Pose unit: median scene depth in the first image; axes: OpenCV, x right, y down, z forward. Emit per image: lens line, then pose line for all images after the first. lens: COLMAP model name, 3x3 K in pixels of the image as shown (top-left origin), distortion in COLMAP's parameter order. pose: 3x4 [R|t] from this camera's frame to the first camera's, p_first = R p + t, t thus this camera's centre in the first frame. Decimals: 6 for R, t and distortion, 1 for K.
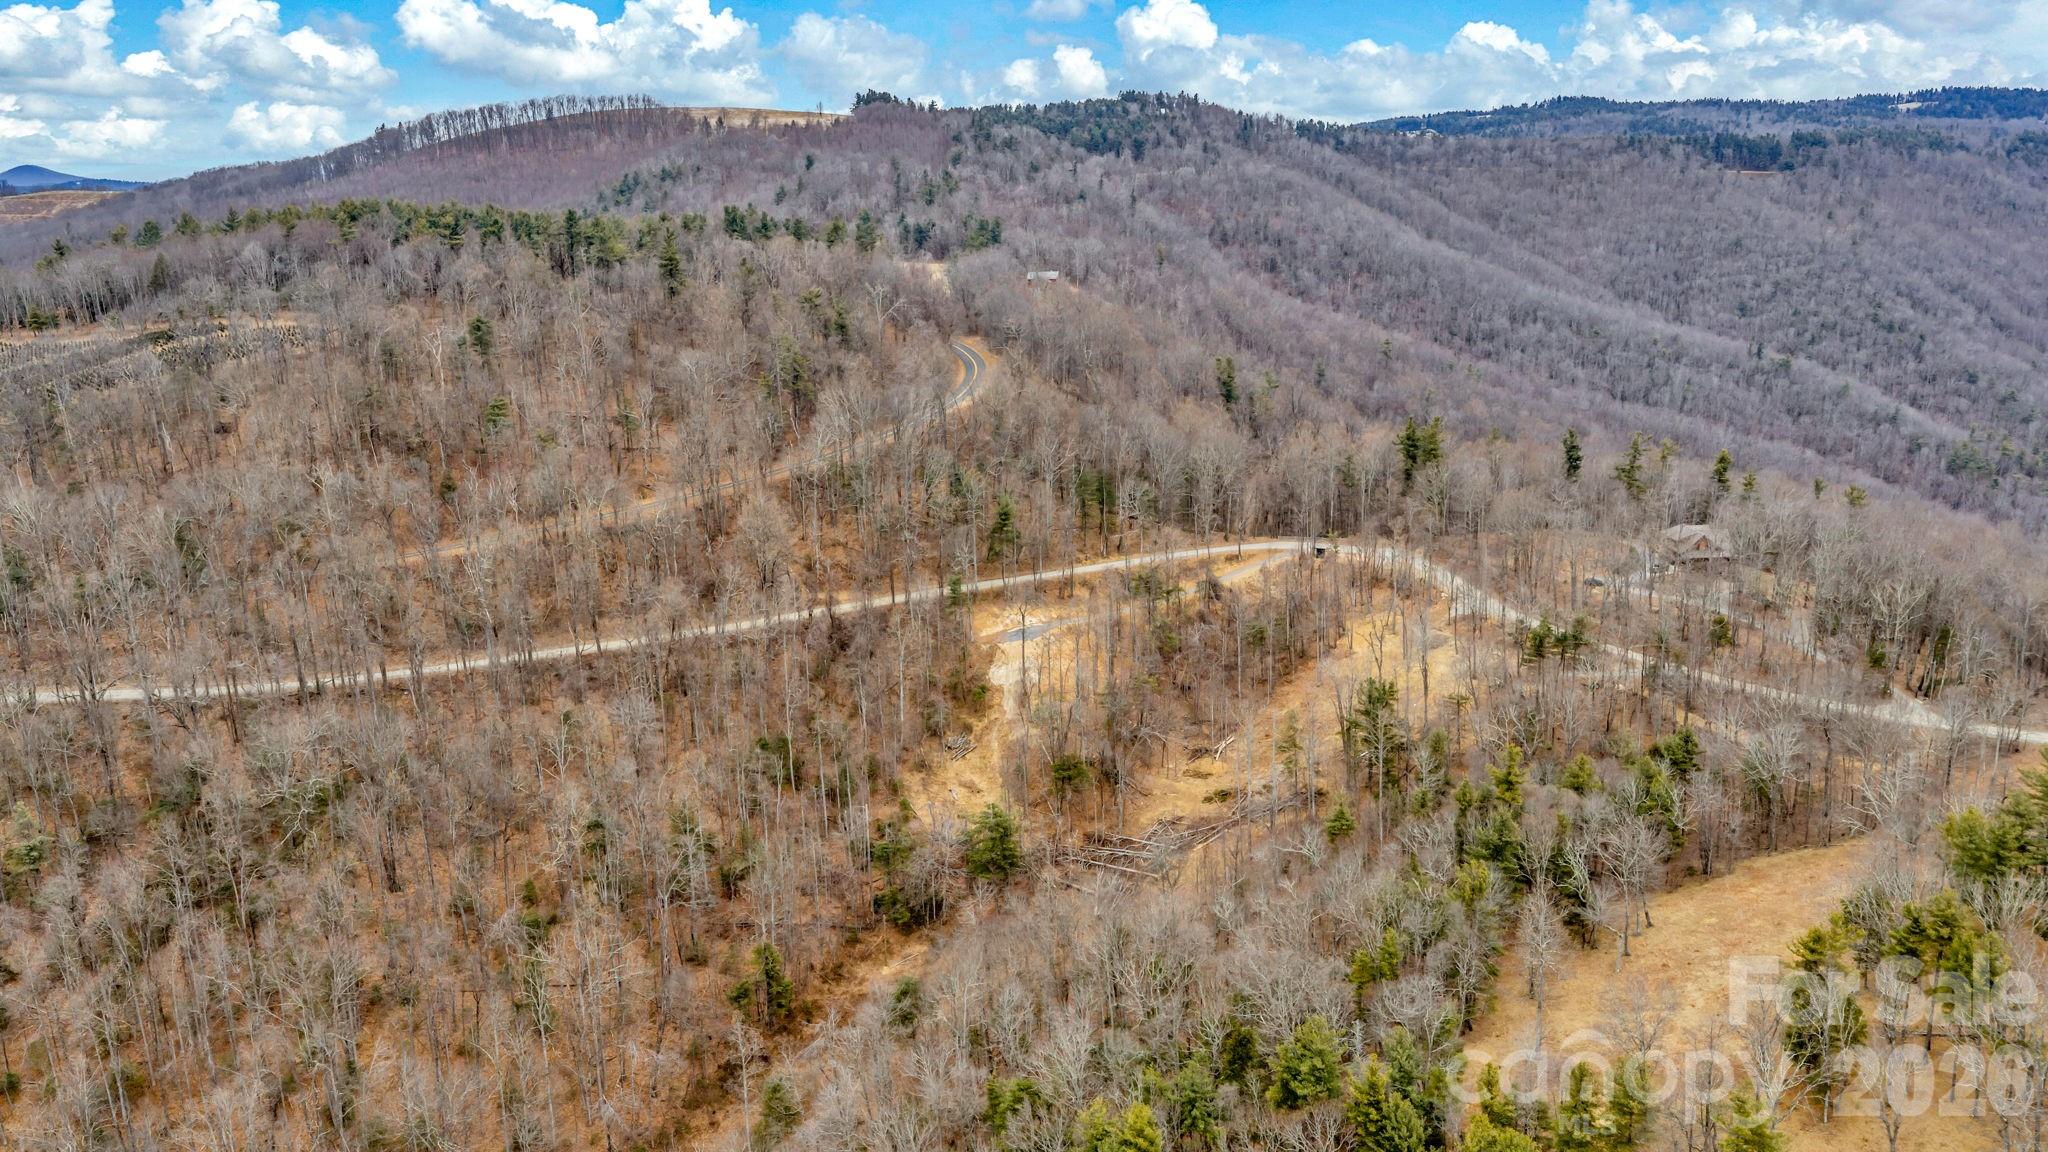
lens RADIAL K [[1646.2, 0, 1070.5], [0, 1646.2, 668.0], [0, 0, 1]] dist [0.024261, -0.044428]
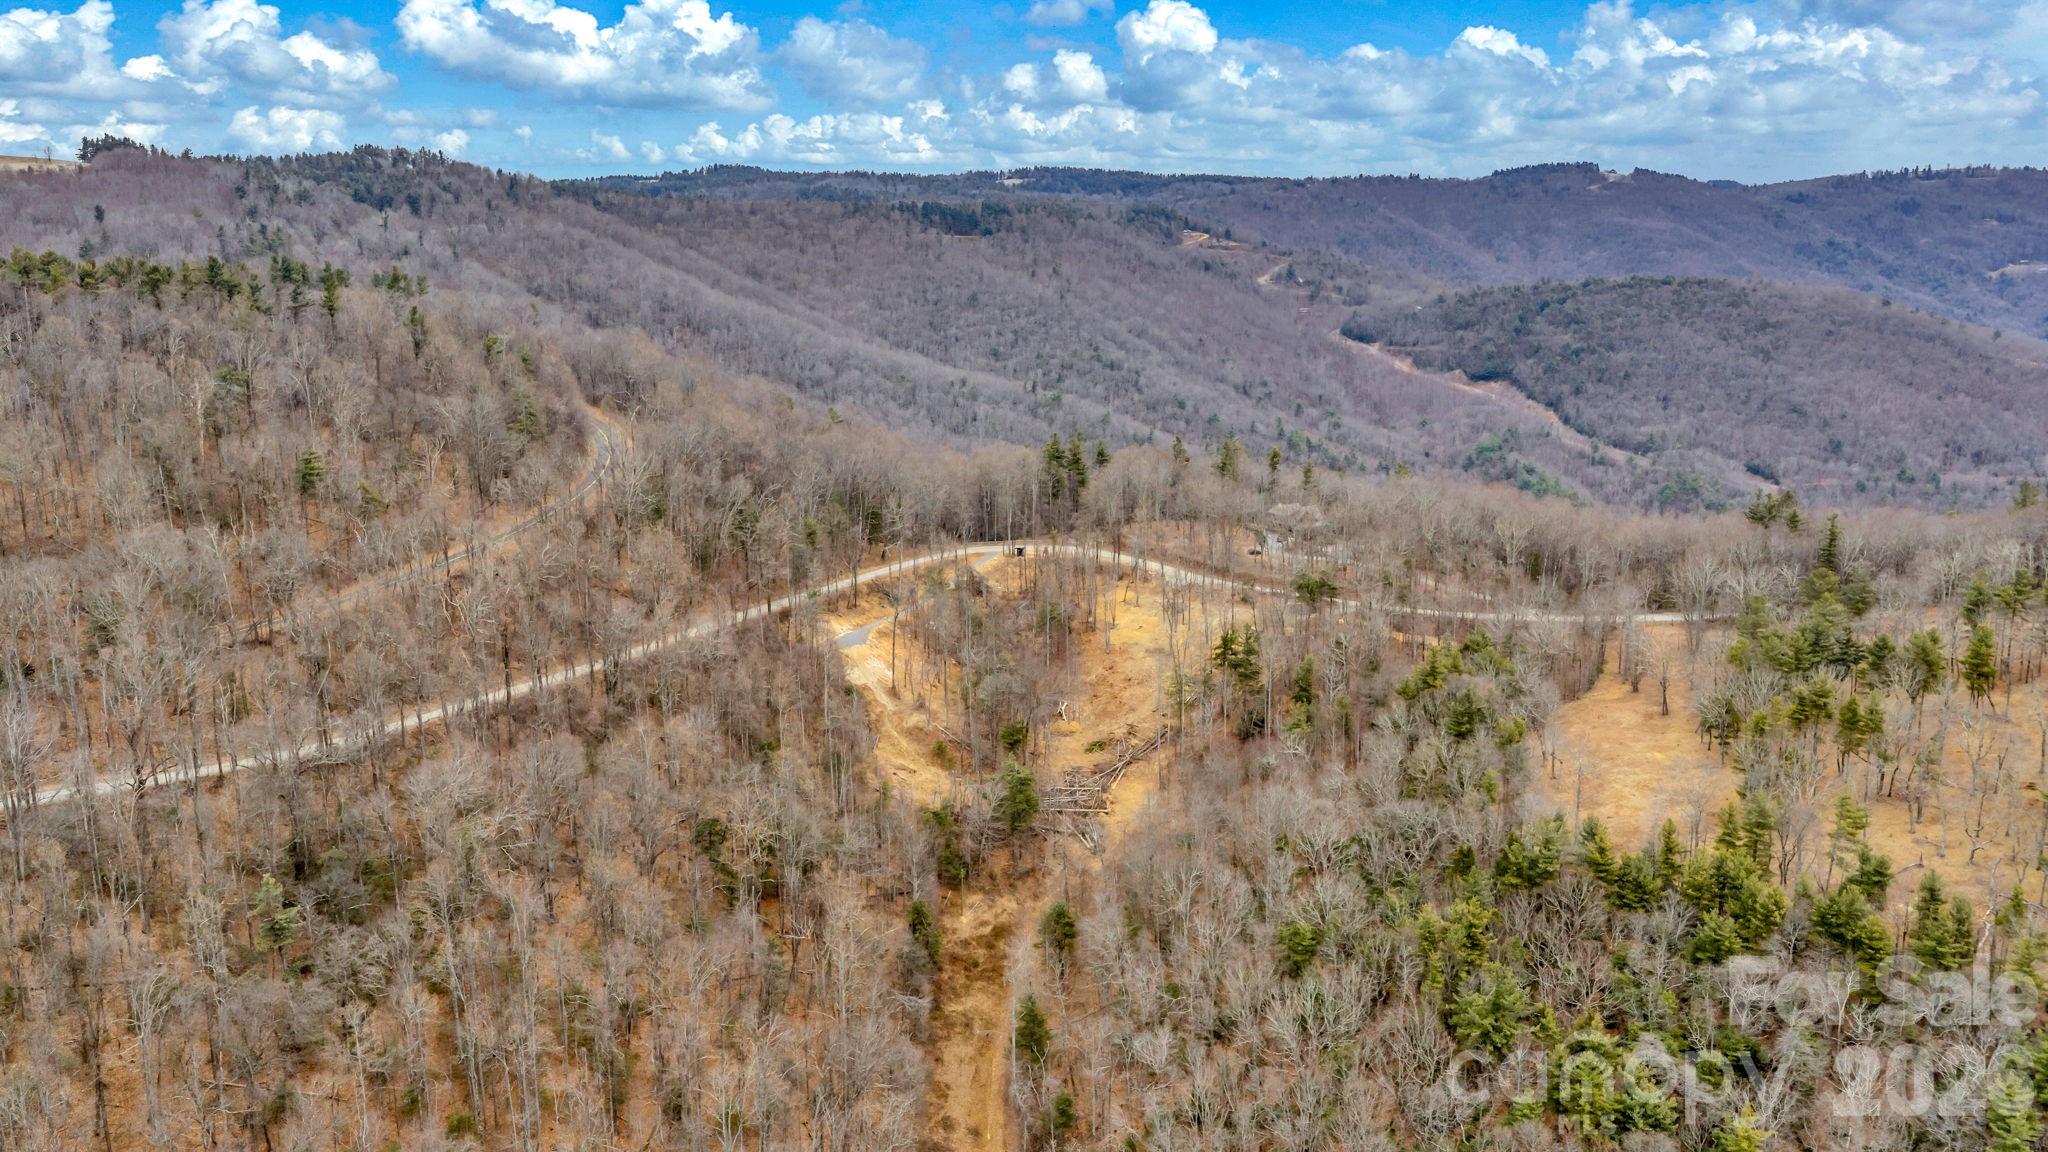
lens RADIAL K [[1646.2, 0, 1070.5], [0, 1646.2, 668.0], [0, 0, 1]] dist [0.024261, -0.044428]
pose [[0.864416, -0.118879, 0.488521, -0.134891], [0.136419, 0.990651, -0.000318, 0.006274], [-0.483916, 0.066918, 0.872552, -0.009977]]
